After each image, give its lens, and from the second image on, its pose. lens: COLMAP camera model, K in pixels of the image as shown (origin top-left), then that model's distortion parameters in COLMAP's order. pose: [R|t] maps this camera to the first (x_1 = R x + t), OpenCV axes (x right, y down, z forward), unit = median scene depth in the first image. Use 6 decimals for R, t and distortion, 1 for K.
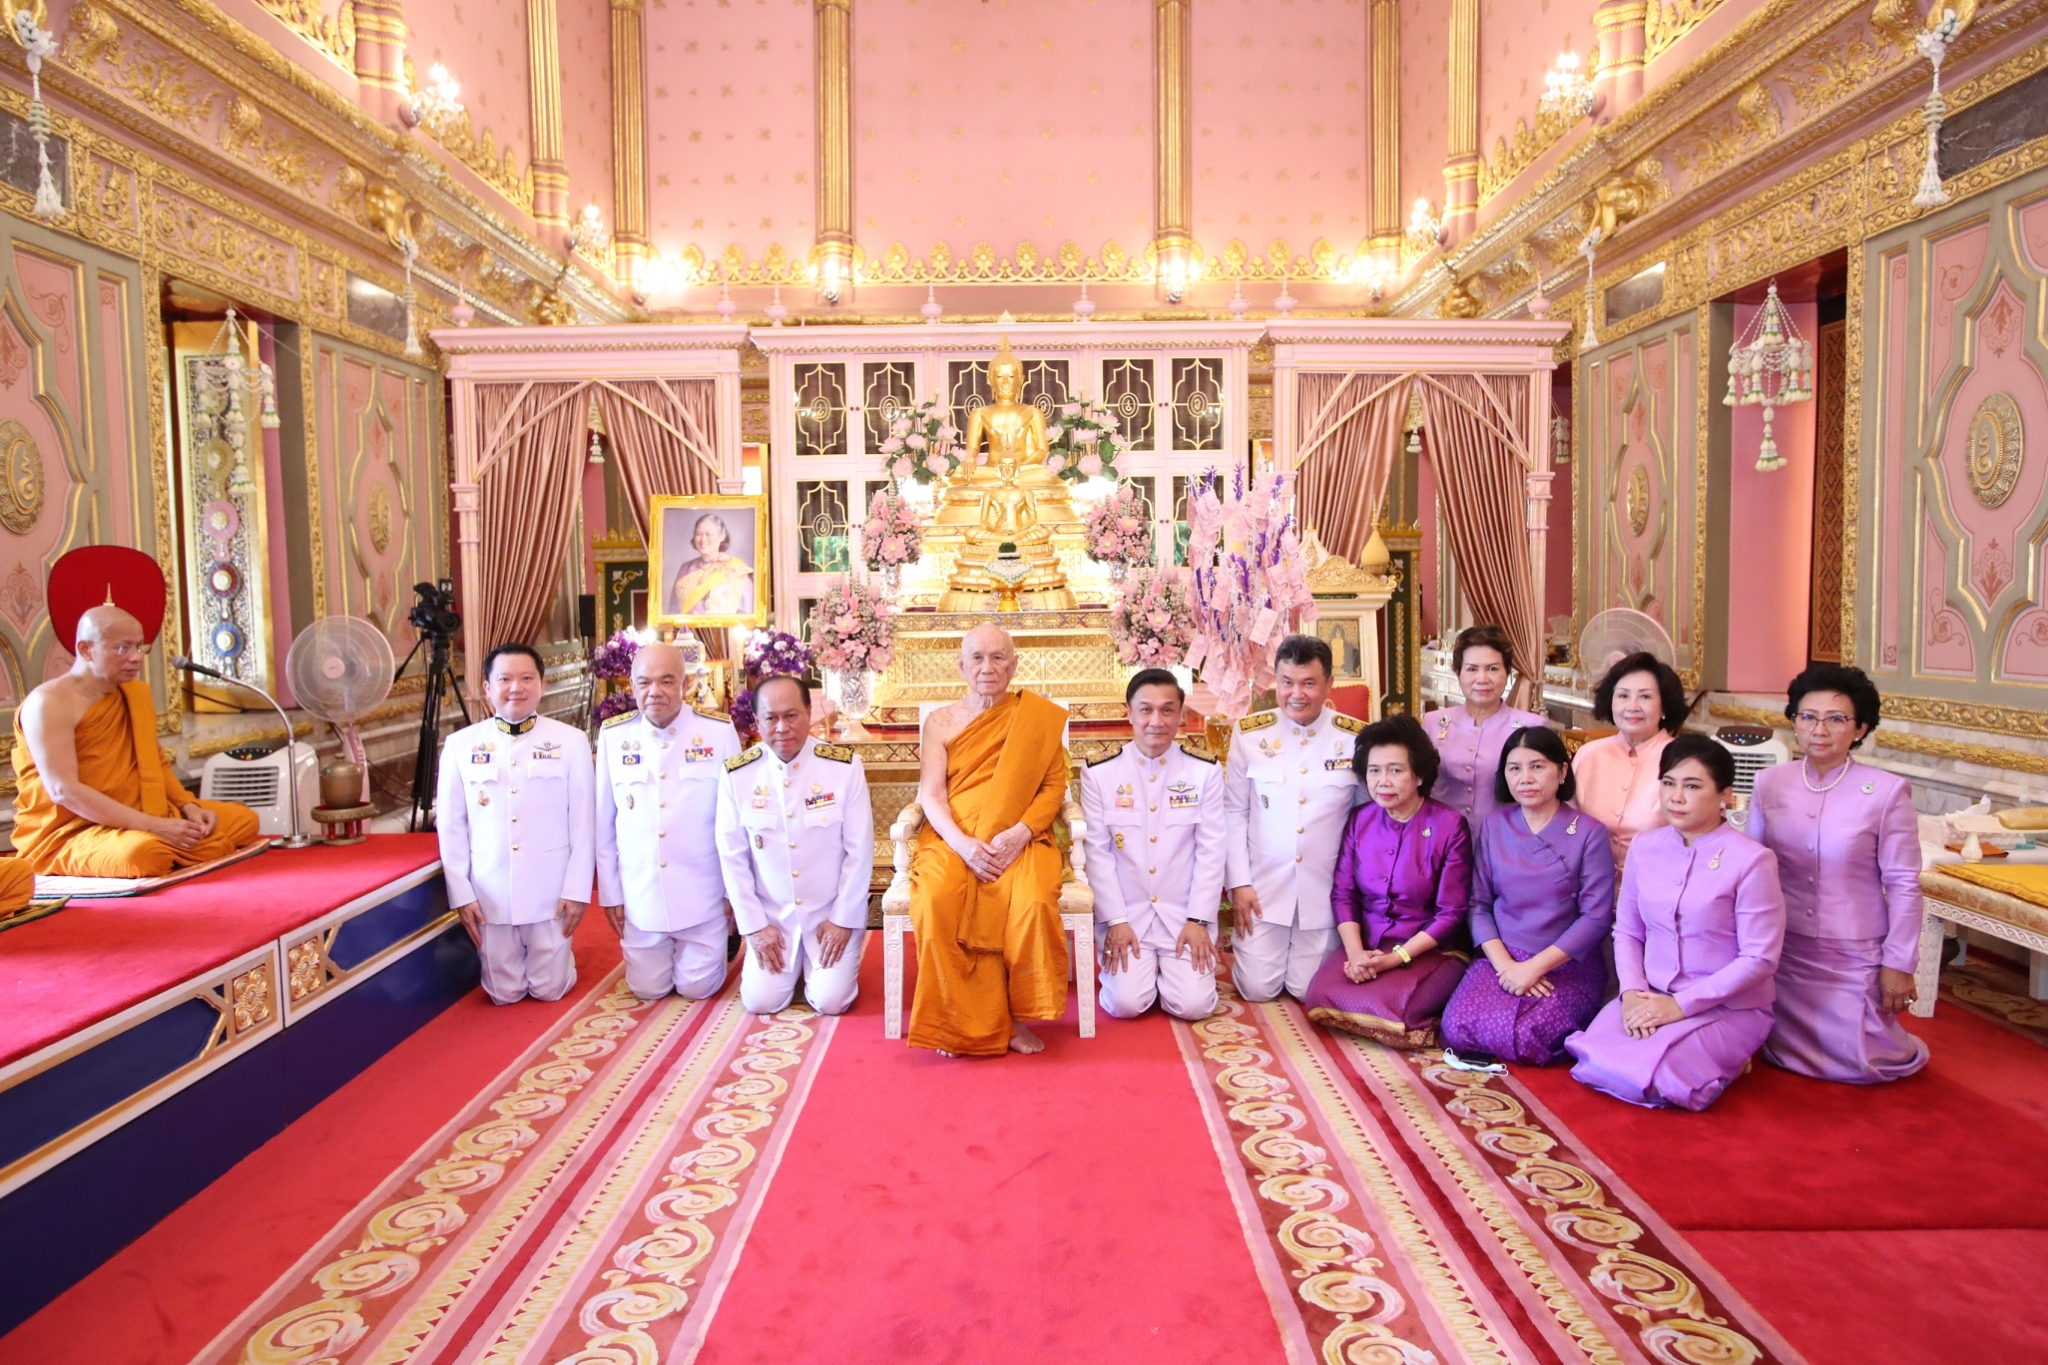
lens RADIAL K [[1328.3, 0, 1025.5], [0, 1328.3, 679.2], [0, 0, 1]] dist [-0.062039, 0.067873]
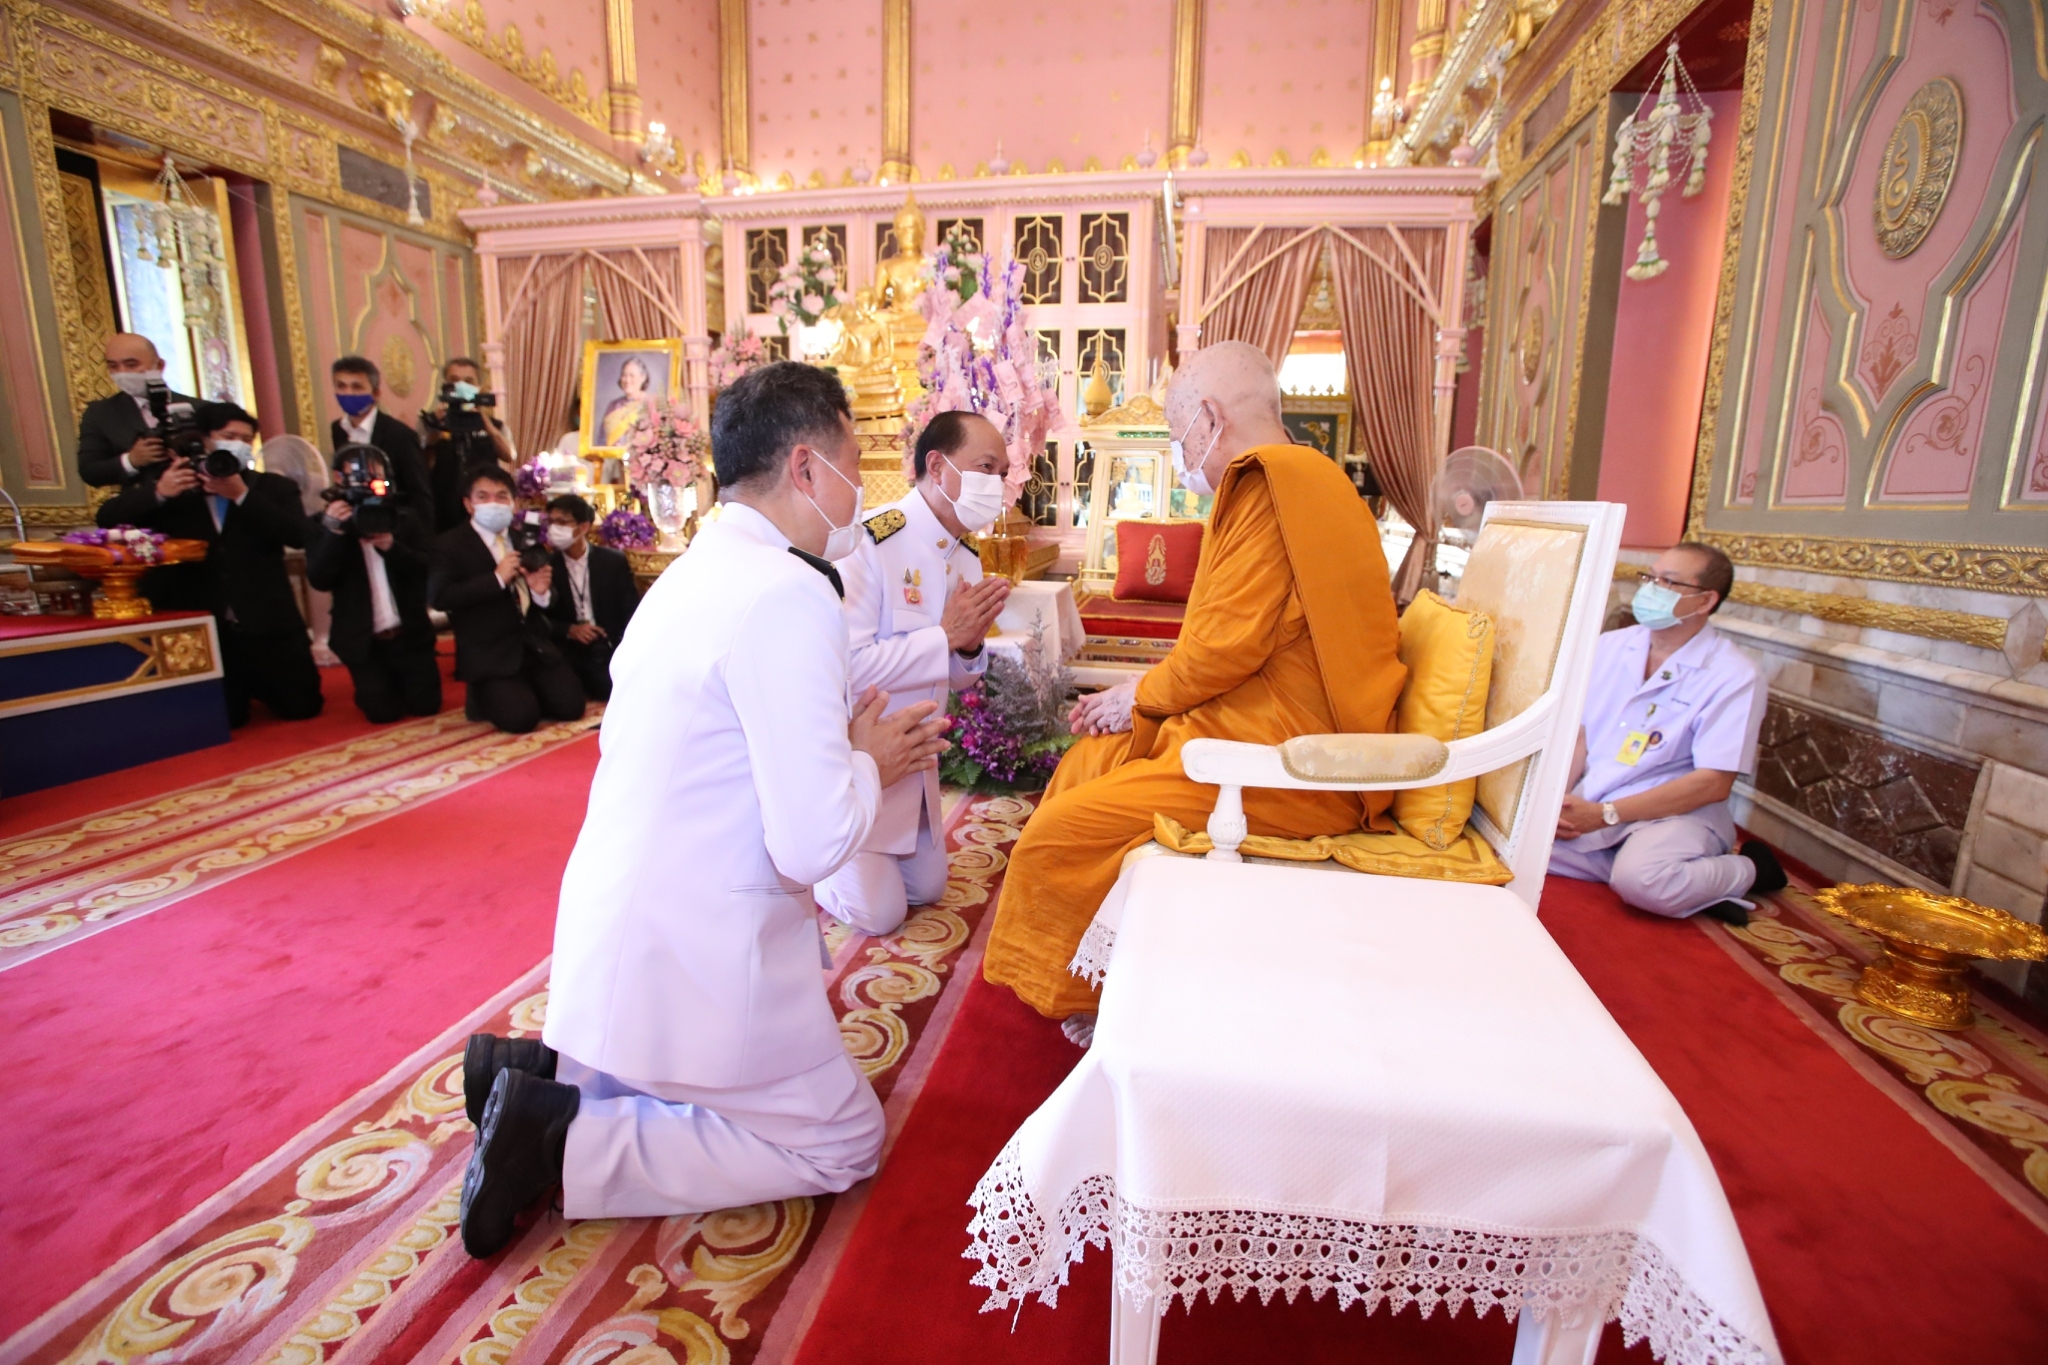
lens RADIAL K [[930.8, 0, 1014.4], [0, 930.8, 681.6], [0, 0, 1]] dist [-0.076068, 0.028140]
pose [[0.981027, 0.064112, -0.182963, 0.240452], [-0.040006, 0.990371, 0.132531, 0.033182], [0.189698, -0.122696, 0.974146, 0.271560]]
